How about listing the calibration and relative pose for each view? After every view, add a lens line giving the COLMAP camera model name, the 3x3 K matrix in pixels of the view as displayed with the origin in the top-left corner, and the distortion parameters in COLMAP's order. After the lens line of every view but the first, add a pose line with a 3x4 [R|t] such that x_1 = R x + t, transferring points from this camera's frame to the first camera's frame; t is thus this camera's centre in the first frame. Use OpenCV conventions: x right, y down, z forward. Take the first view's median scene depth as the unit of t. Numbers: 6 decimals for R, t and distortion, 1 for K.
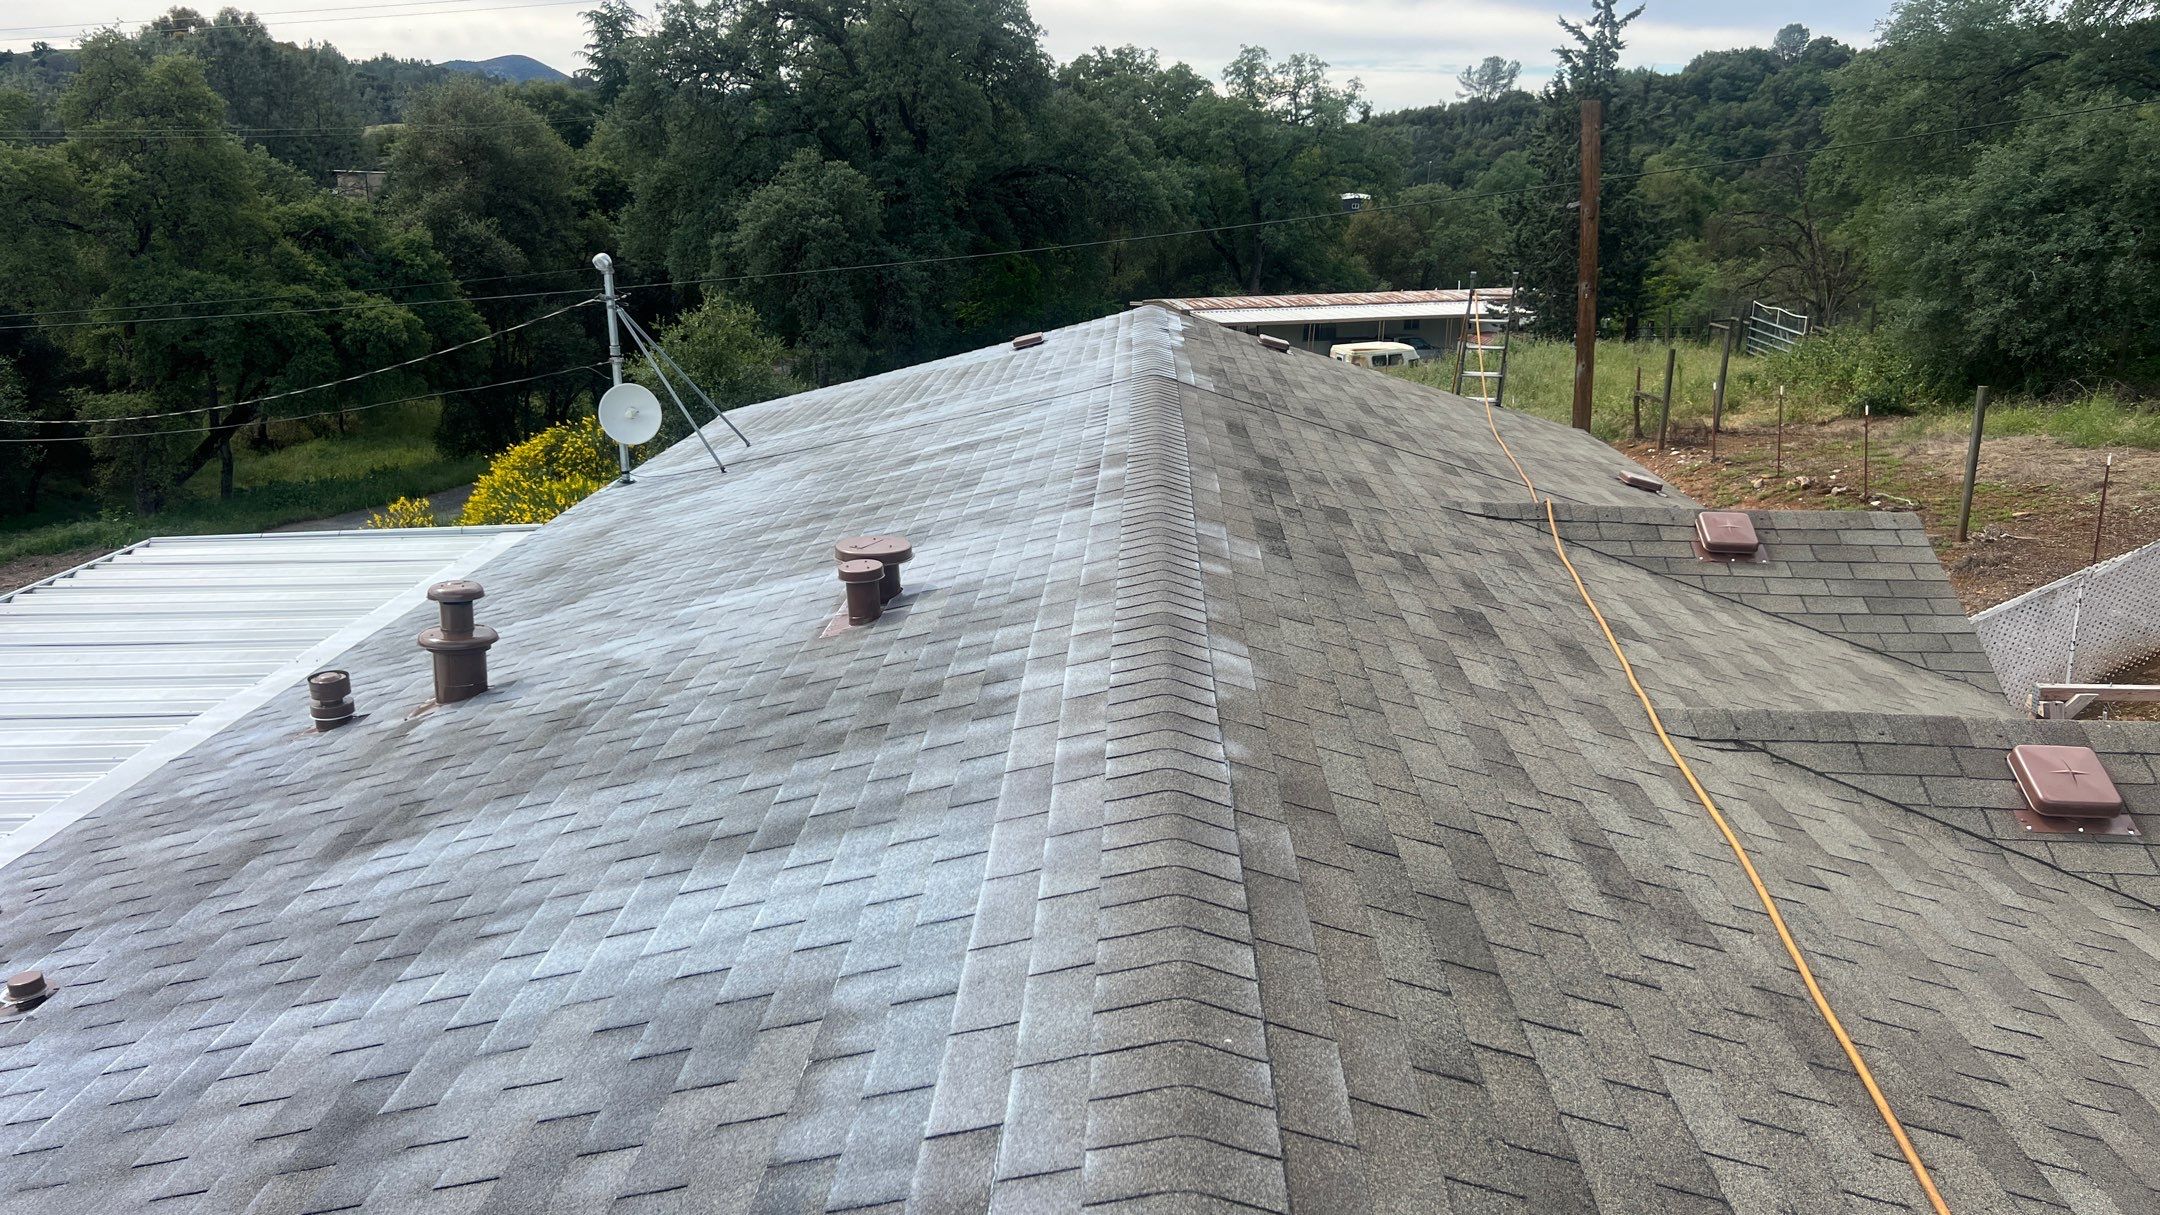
lens RADIAL K [[1615.7, 0, 1067.8], [0, 1615.7, 608.7], [0, 0, 1]] dist [0.012339, -0.021289]
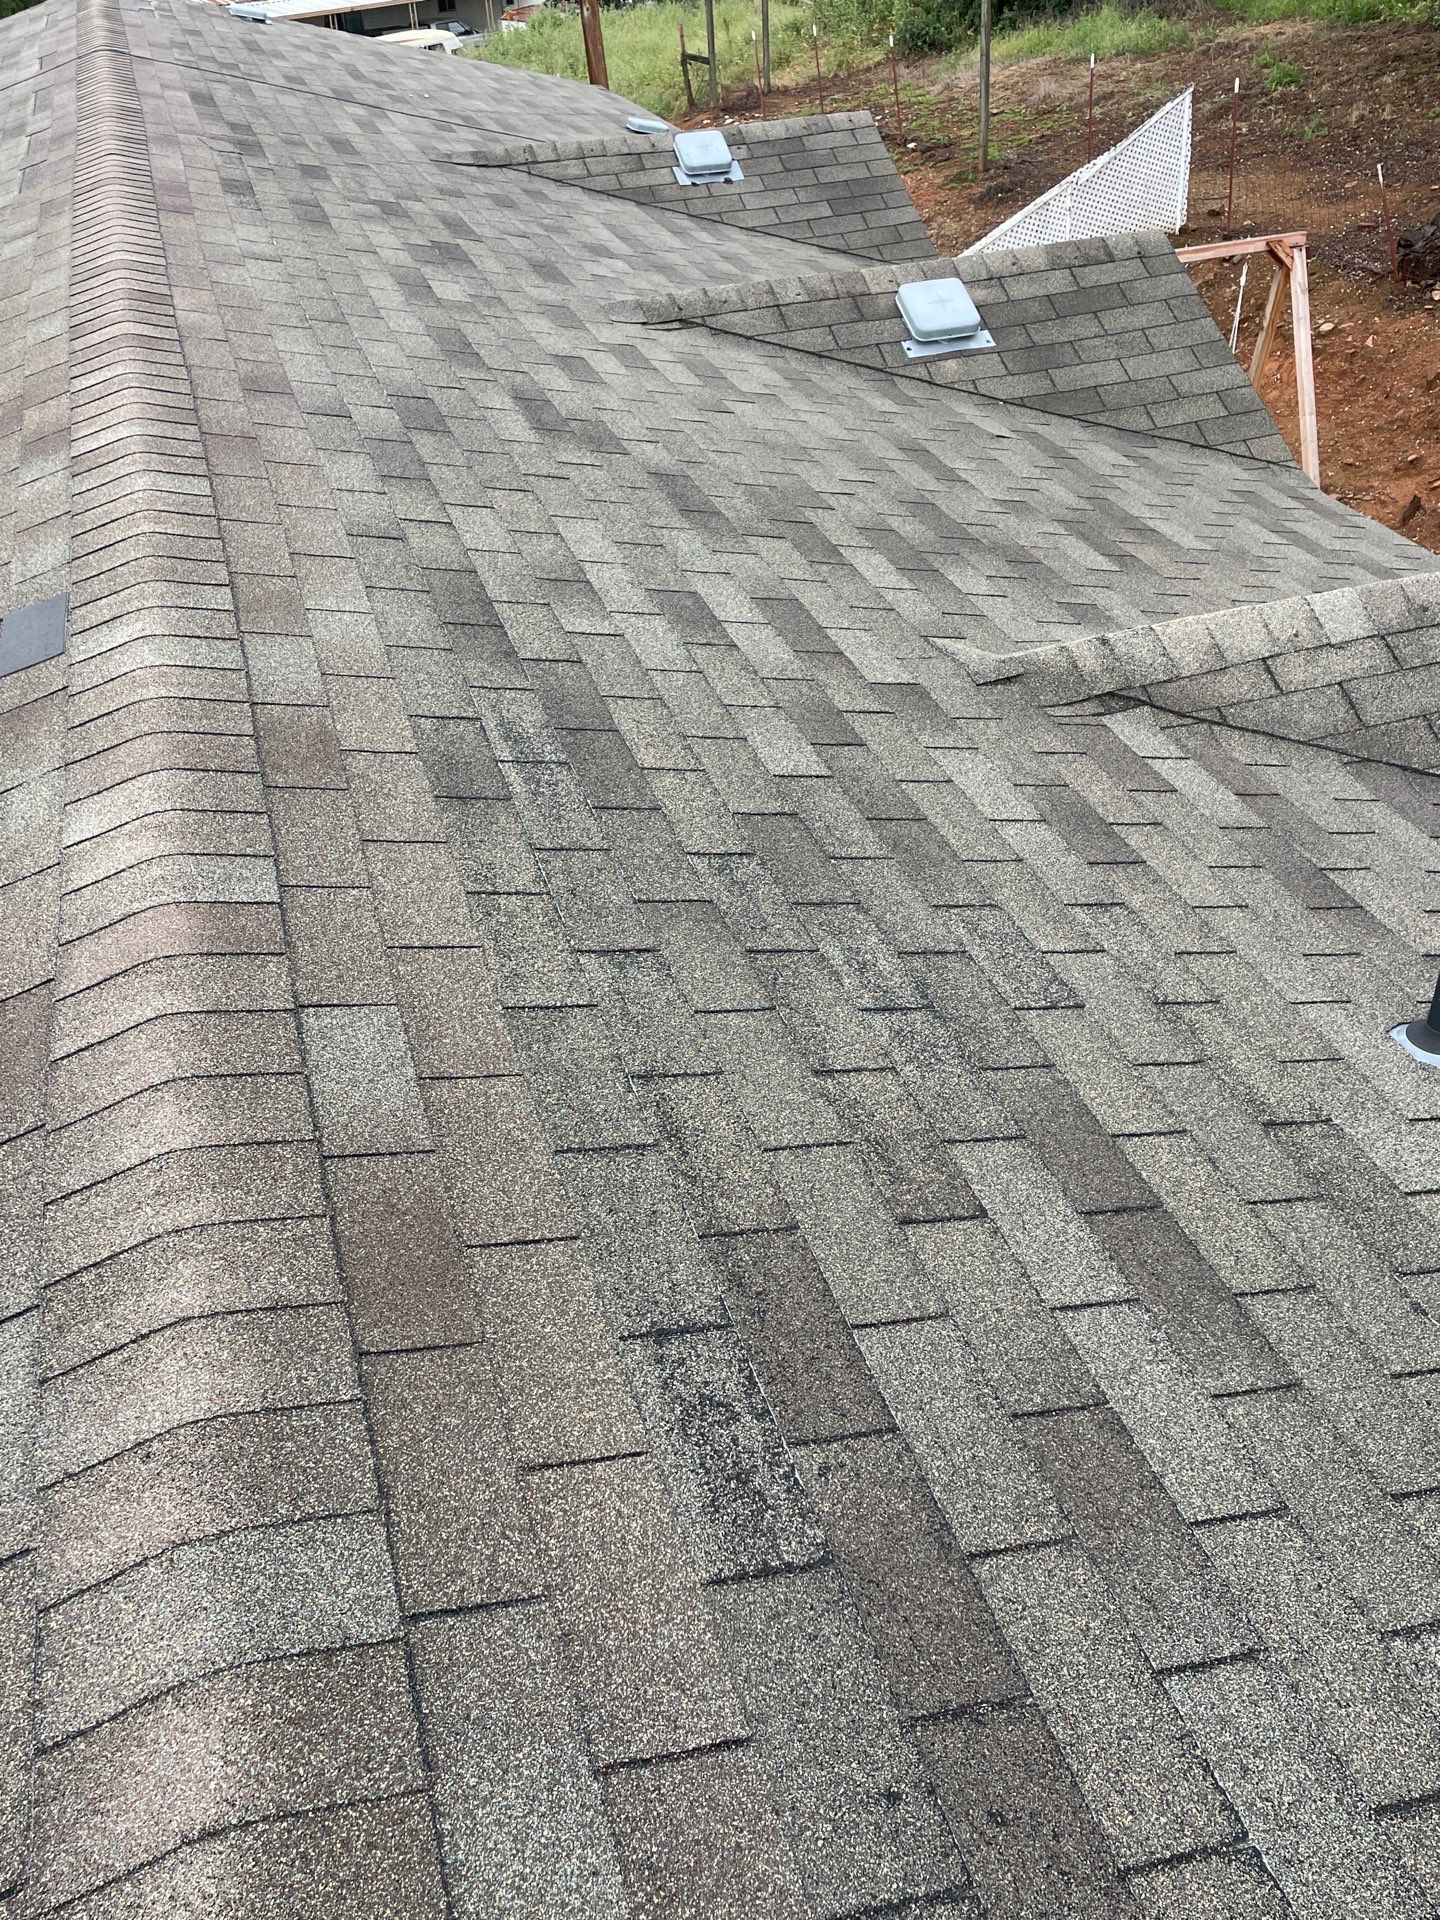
lens RADIAL K [[1652.7, 0, 728.7], [0, 1652.7, 969.4], [0, 0, 1]] dist [0.099601, -0.129700]
pose [[0.938294, -0.242365, 0.246707, 0.009855], [0.147327, 0.925509, 0.348896, 0.020720], [-0.312890, -0.291020, 0.904106, -0.041544]]
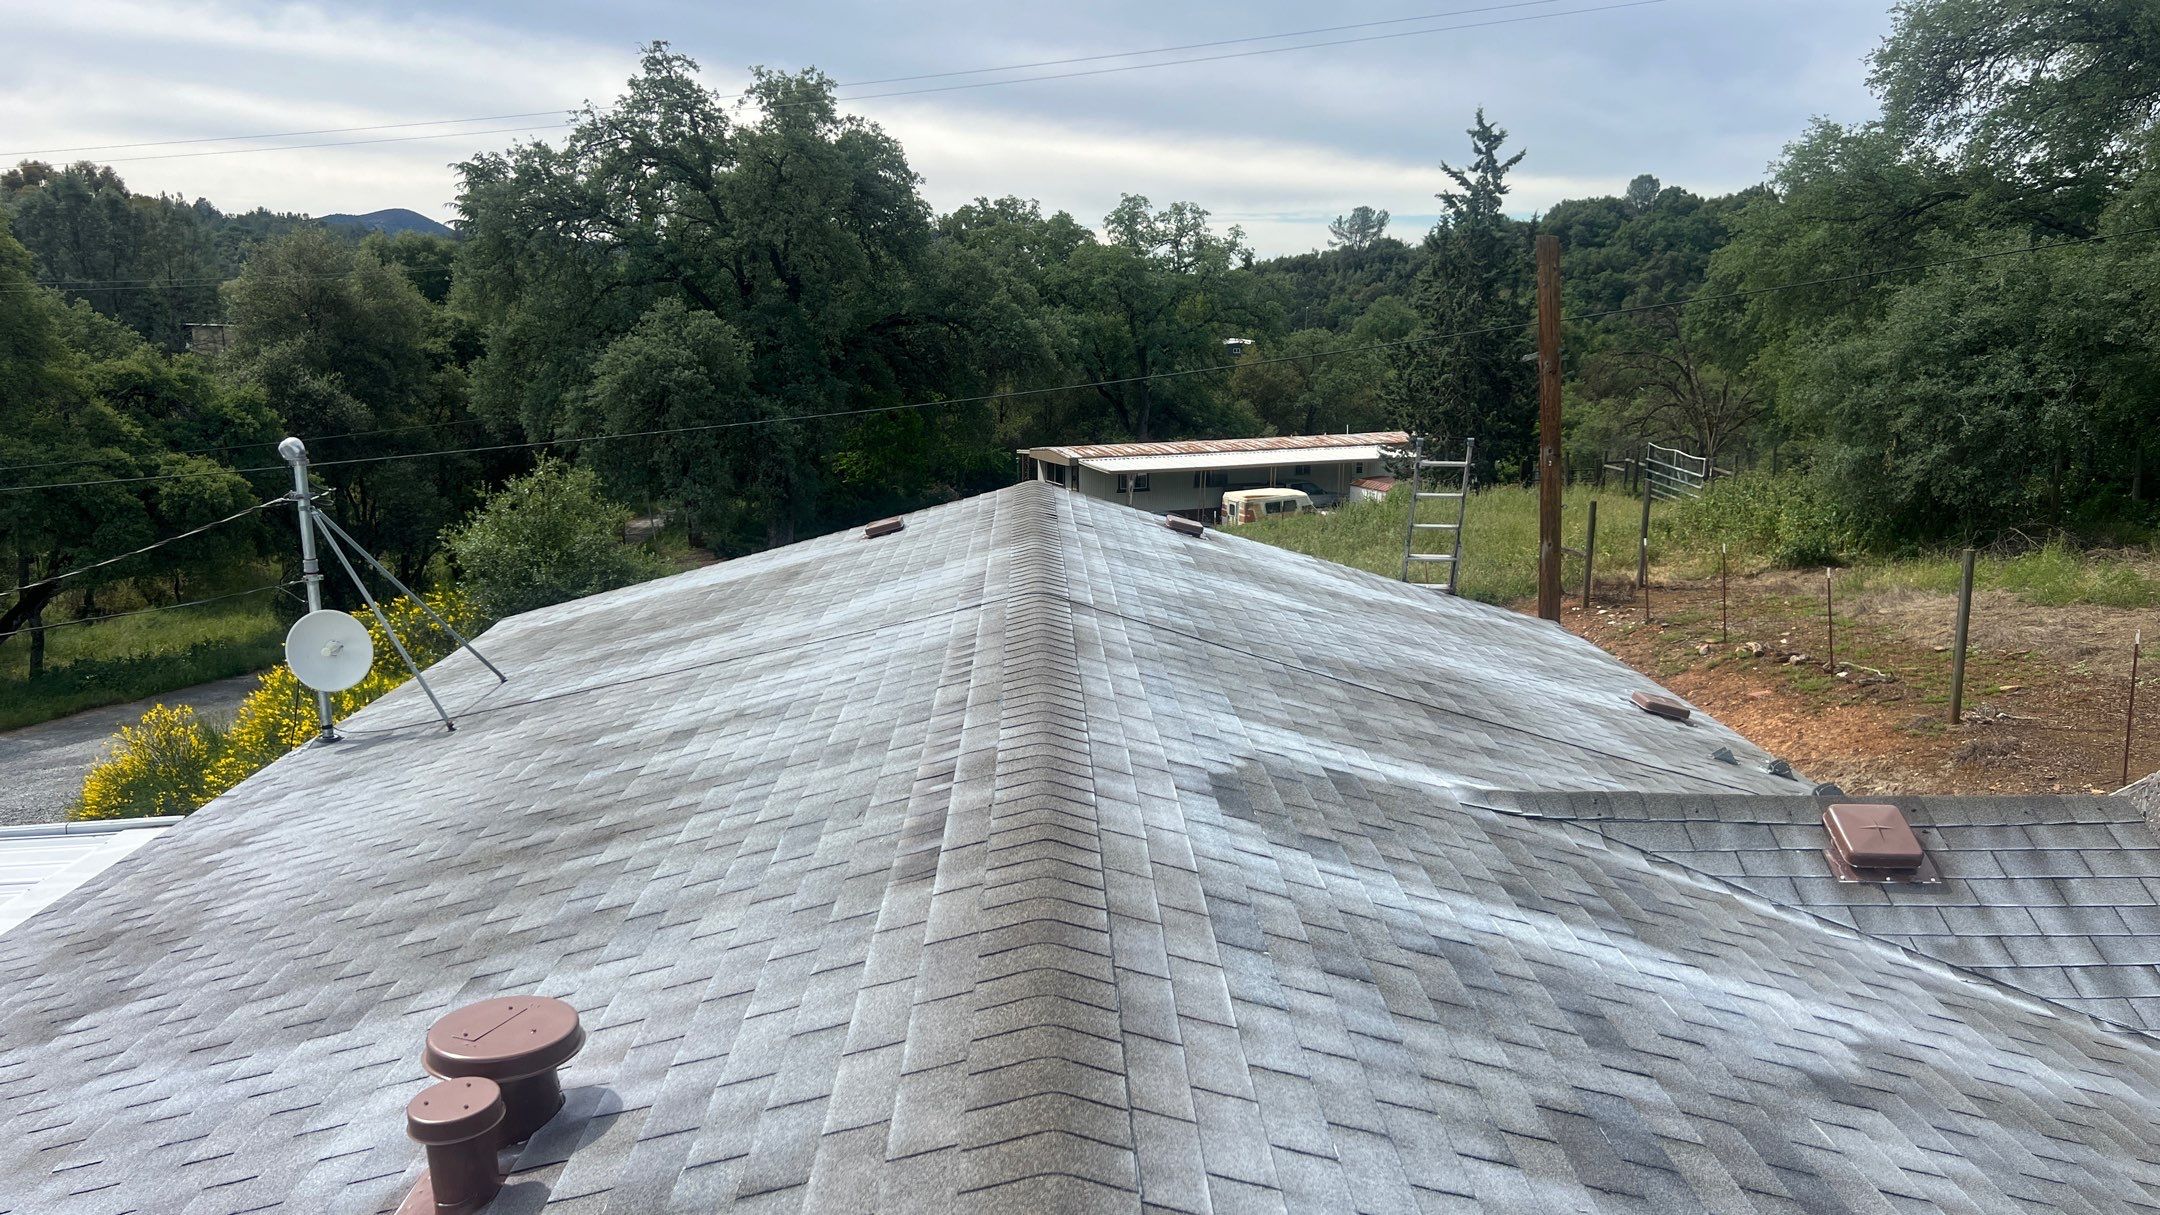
lens RADIAL K [[1615.7, 0, 1069.7], [0, 1615.7, 611.7], [0, 0, 1]] dist [0.012339, -0.021289]
pose [[0.997482, -0.020348, 0.067944, 0.006606], [0.026006, 0.996172, -0.083454, -0.026652], [-0.065986, 0.085010, 0.994193, 0.095031]]
